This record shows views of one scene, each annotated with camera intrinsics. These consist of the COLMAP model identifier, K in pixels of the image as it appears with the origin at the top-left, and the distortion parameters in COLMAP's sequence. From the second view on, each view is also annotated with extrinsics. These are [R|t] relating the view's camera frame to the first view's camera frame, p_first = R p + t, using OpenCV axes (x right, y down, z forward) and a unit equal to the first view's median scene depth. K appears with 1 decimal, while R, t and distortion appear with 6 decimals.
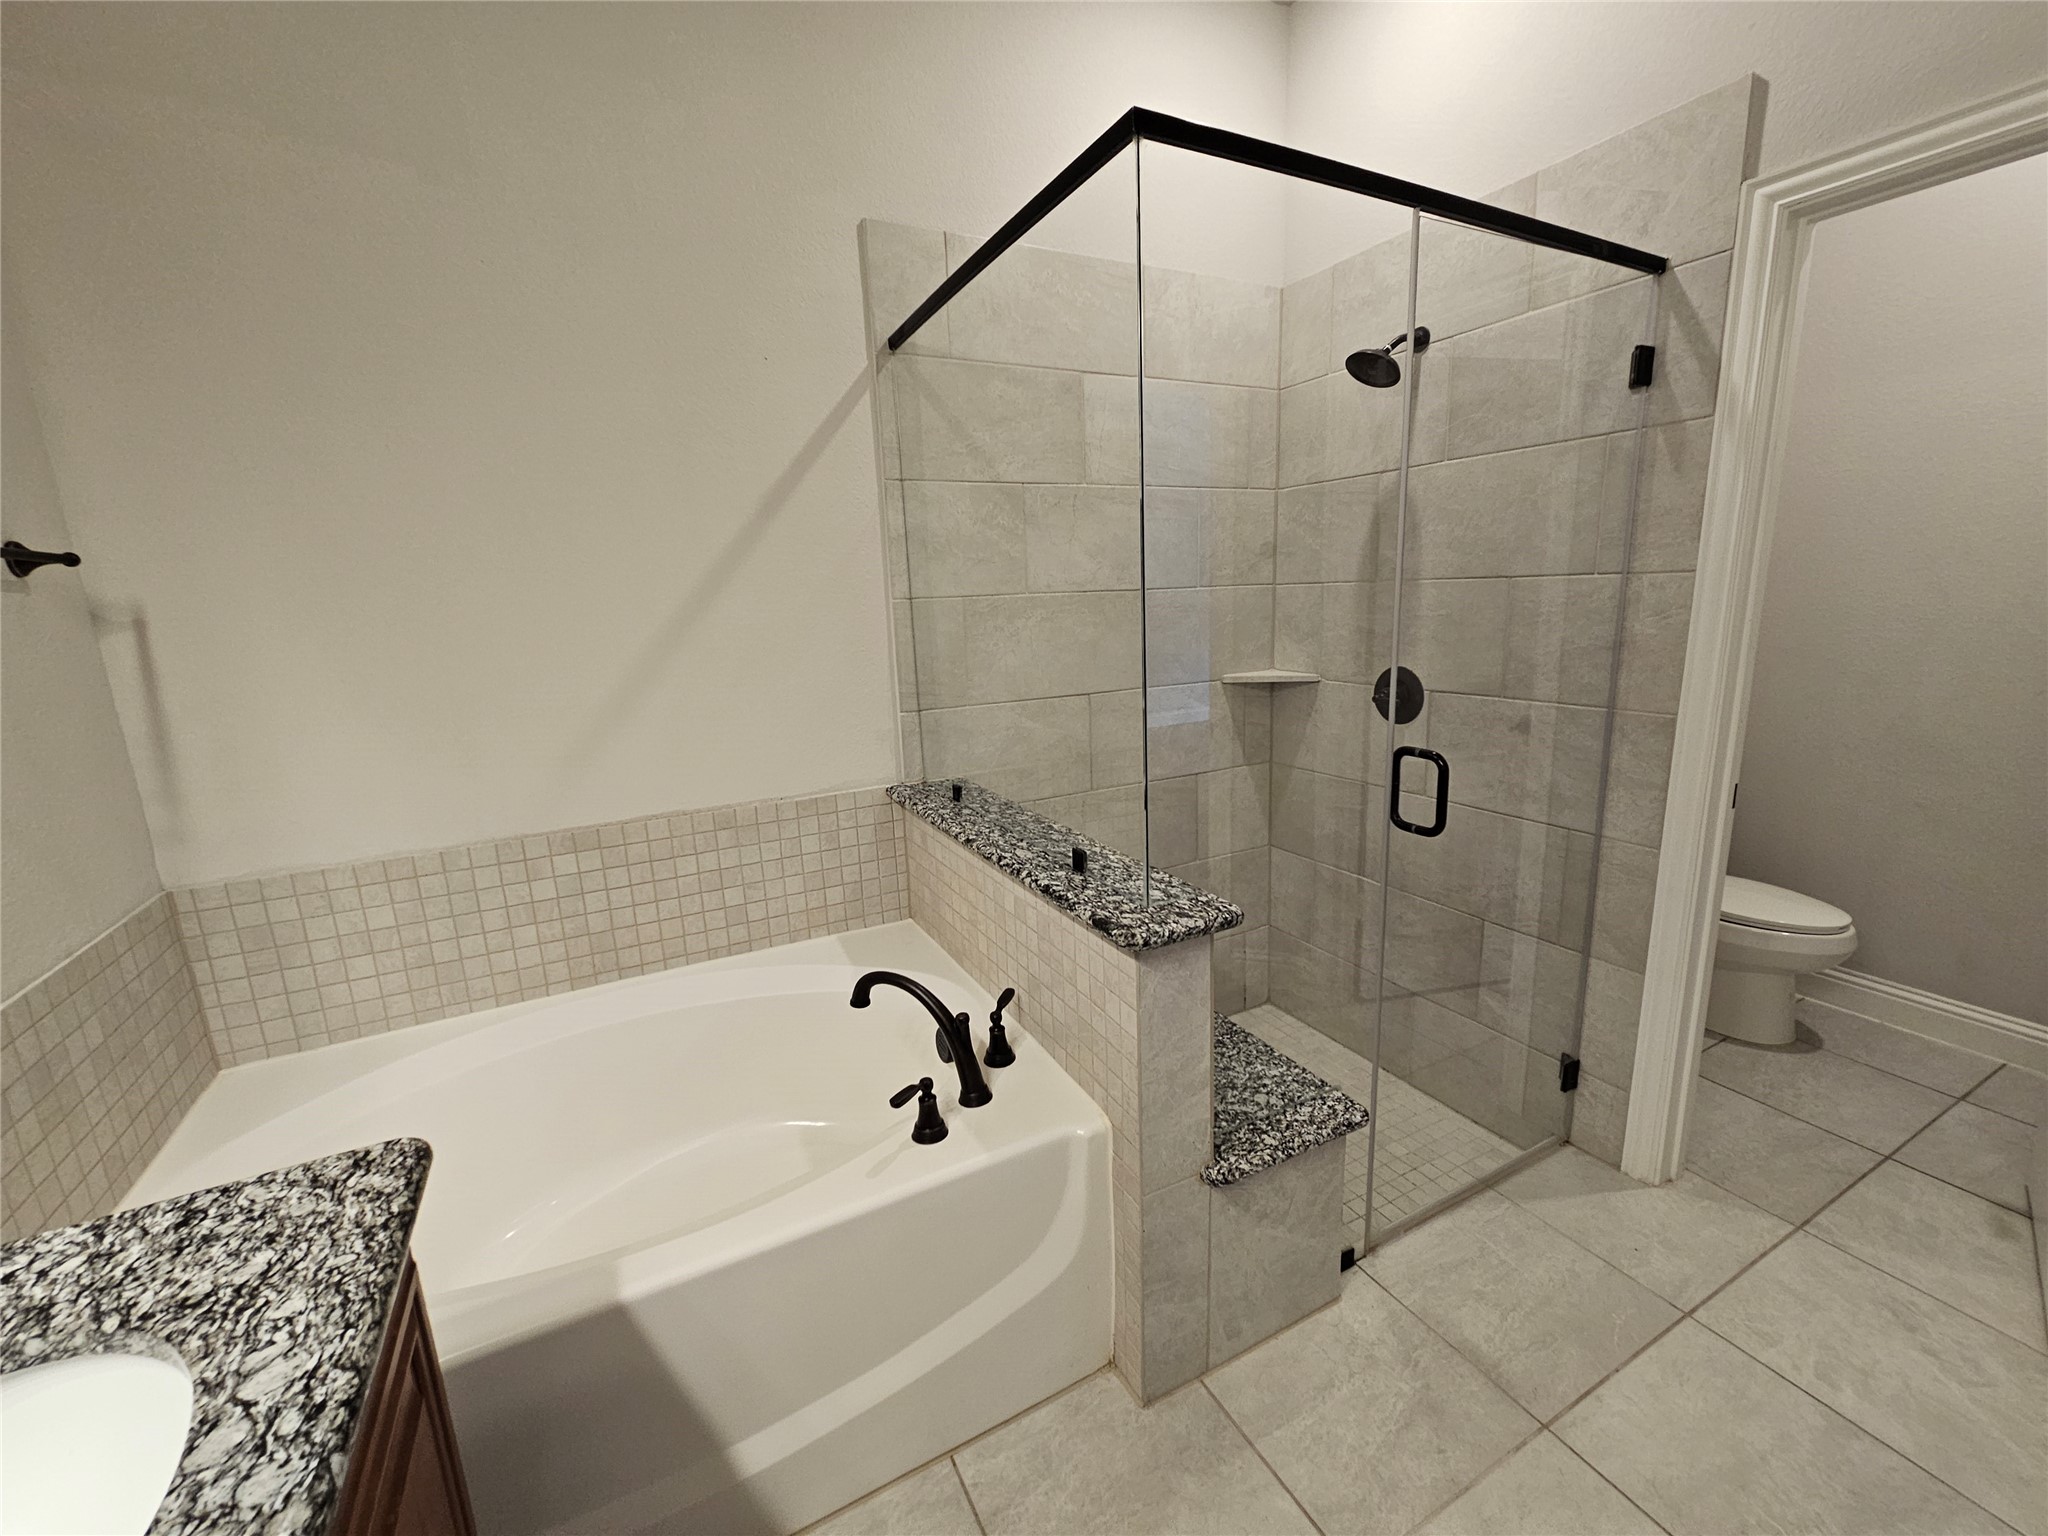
lens RADIAL K [[838.2, 0, 1028.7], [0, 838.2, 765.1], [0, 0, 1]] dist [-0.000757, 0.000312]
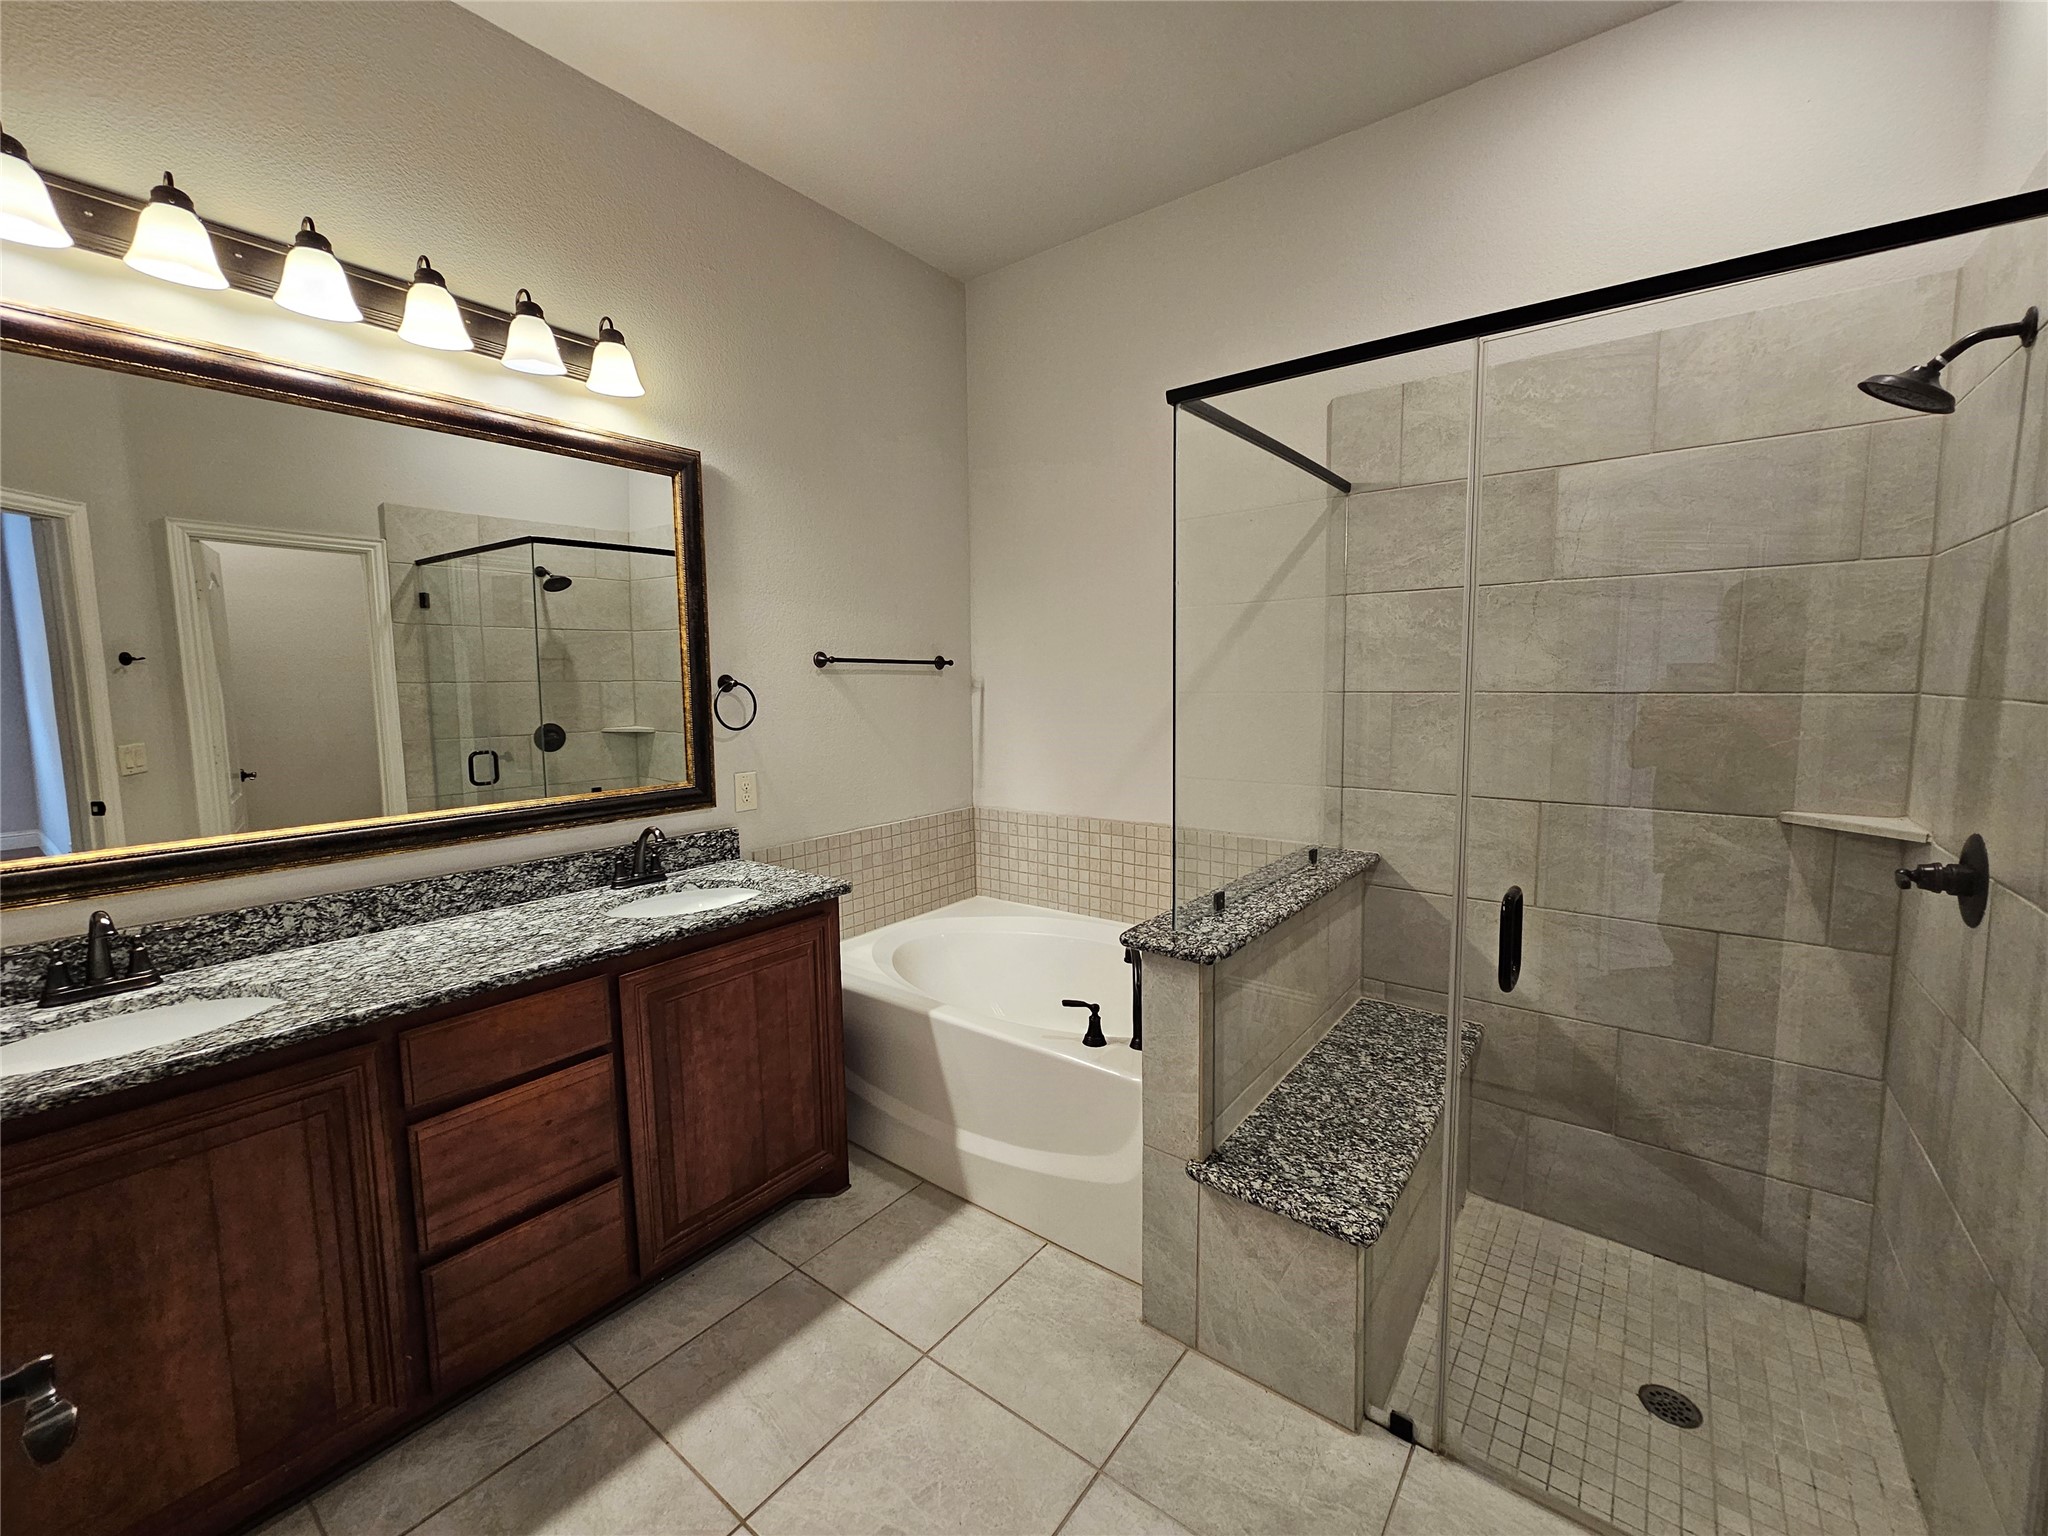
lens RADIAL K [[838.2, 0, 1025.0], [0, 838.2, 764.1], [0, 0, 1]] dist [-0.000757, 0.000312]
pose [[0.417720, 0.124117, -0.900058, 0.923554], [-0.191927, 0.980325, 0.046112, -0.081684], [0.888073, 0.153484, 0.433323, 0.125290]]
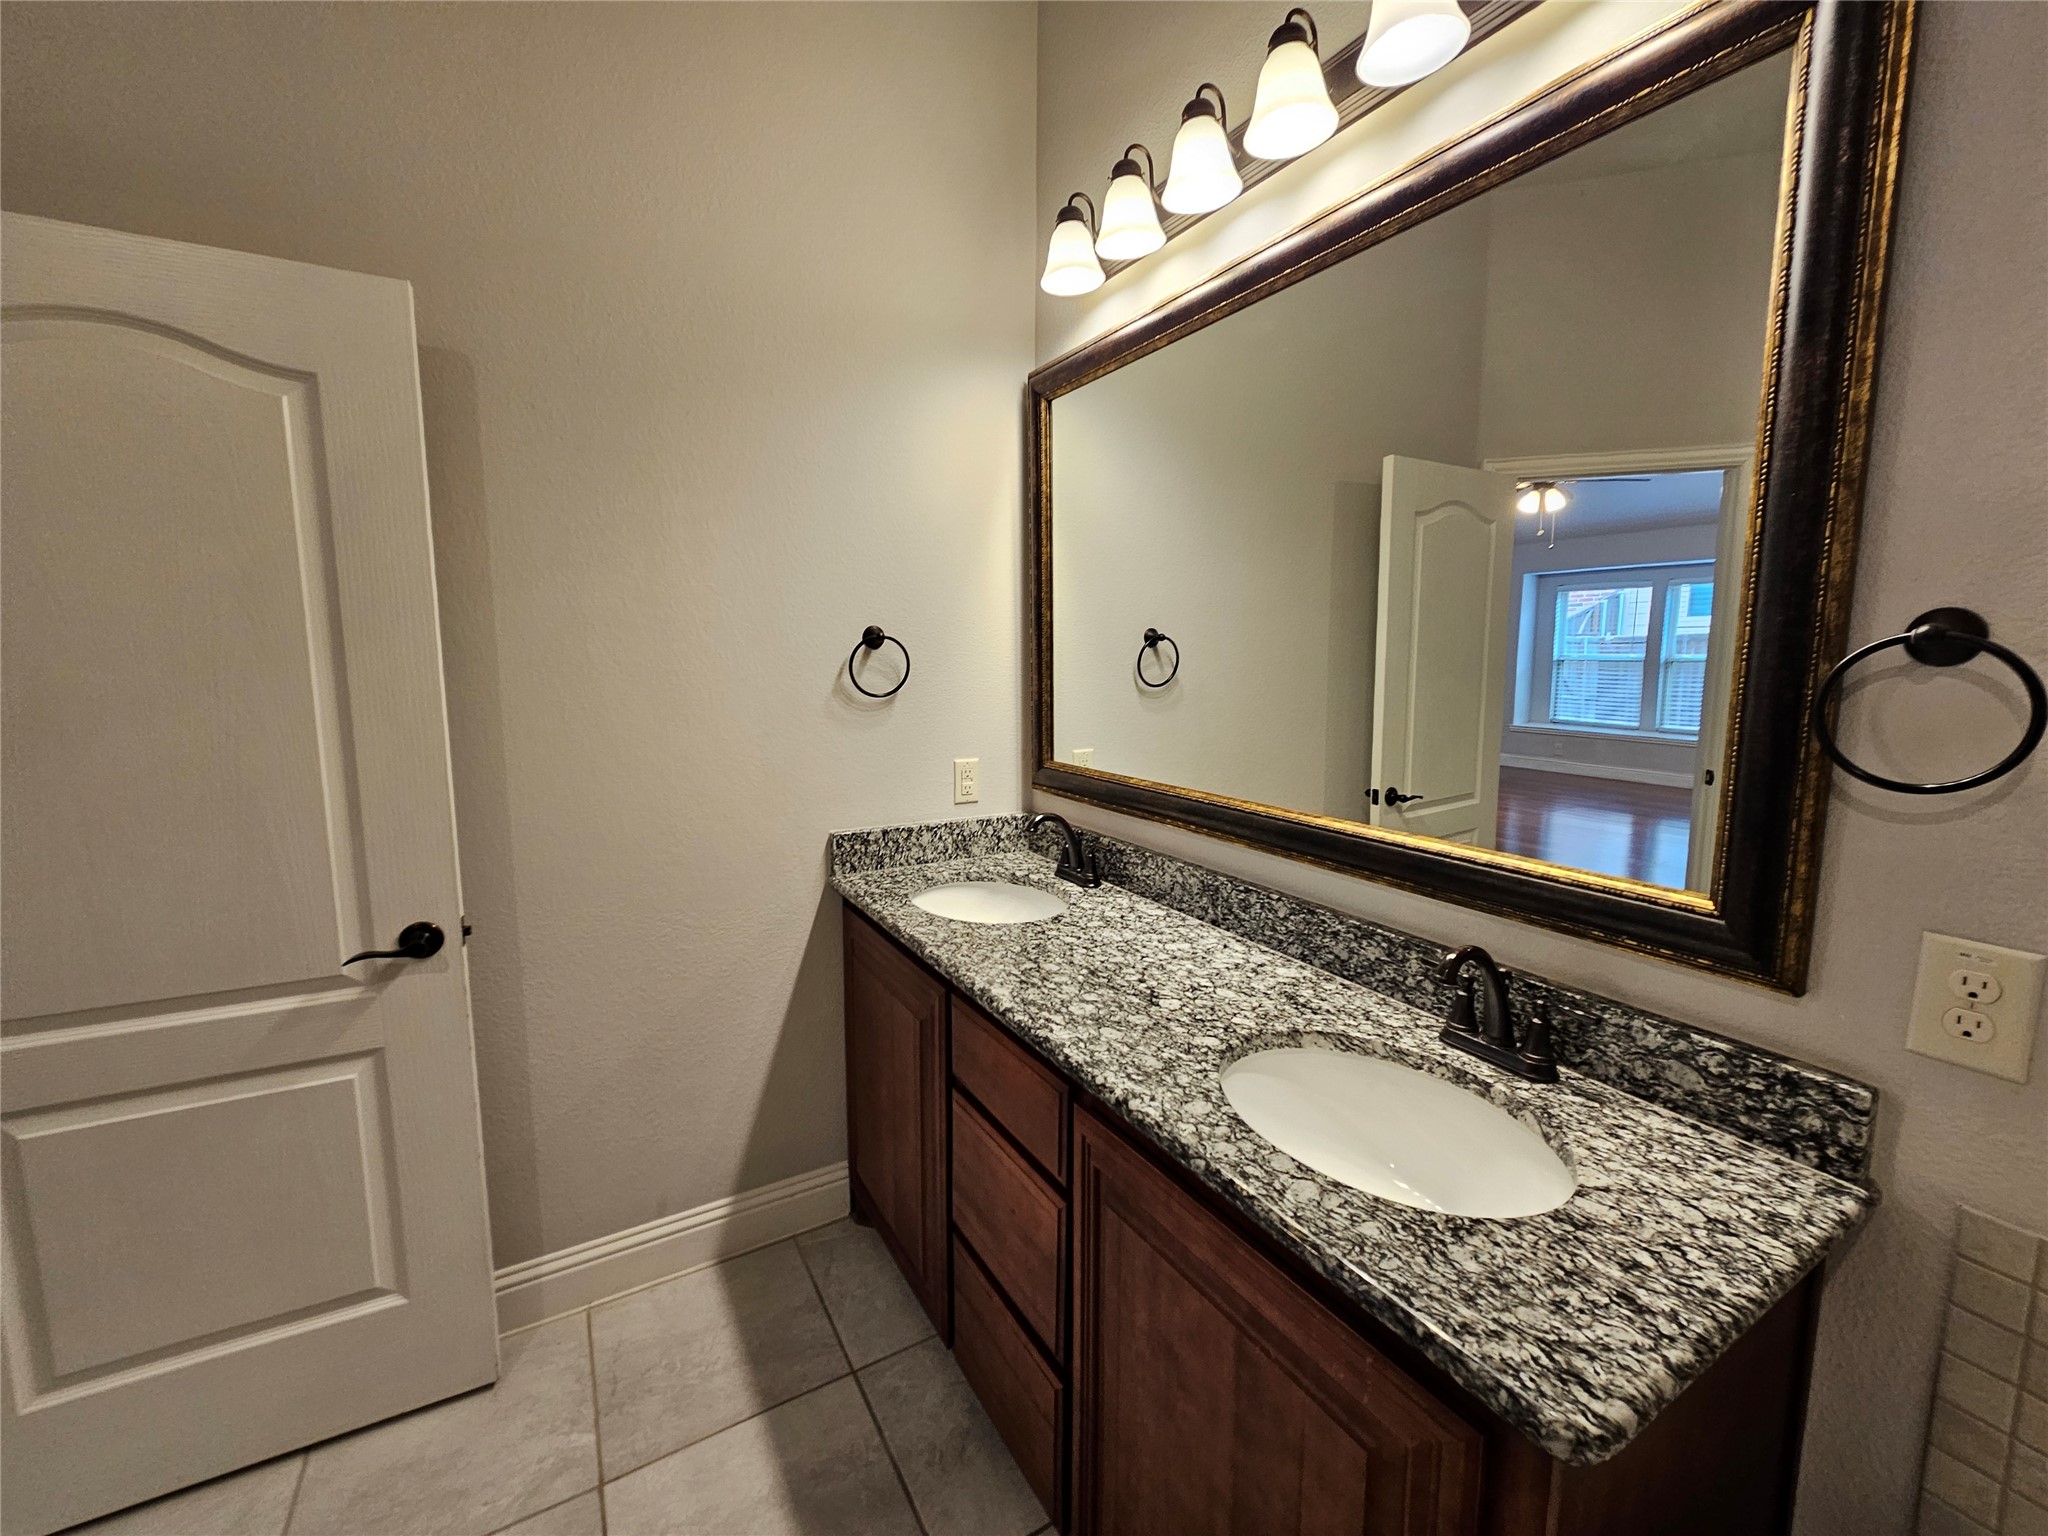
lens RADIAL K [[838.2, 0, 1029.9], [0, 838.2, 755.6], [0, 0, 1]] dist [-0.000757, 0.000312]
pose [[-0.997736, 0.038769, -0.054949, -0.127984], [0.018491, 0.943762, 0.330107, -0.151460], [0.064657, 0.328344, -0.942343, 0.693026]]
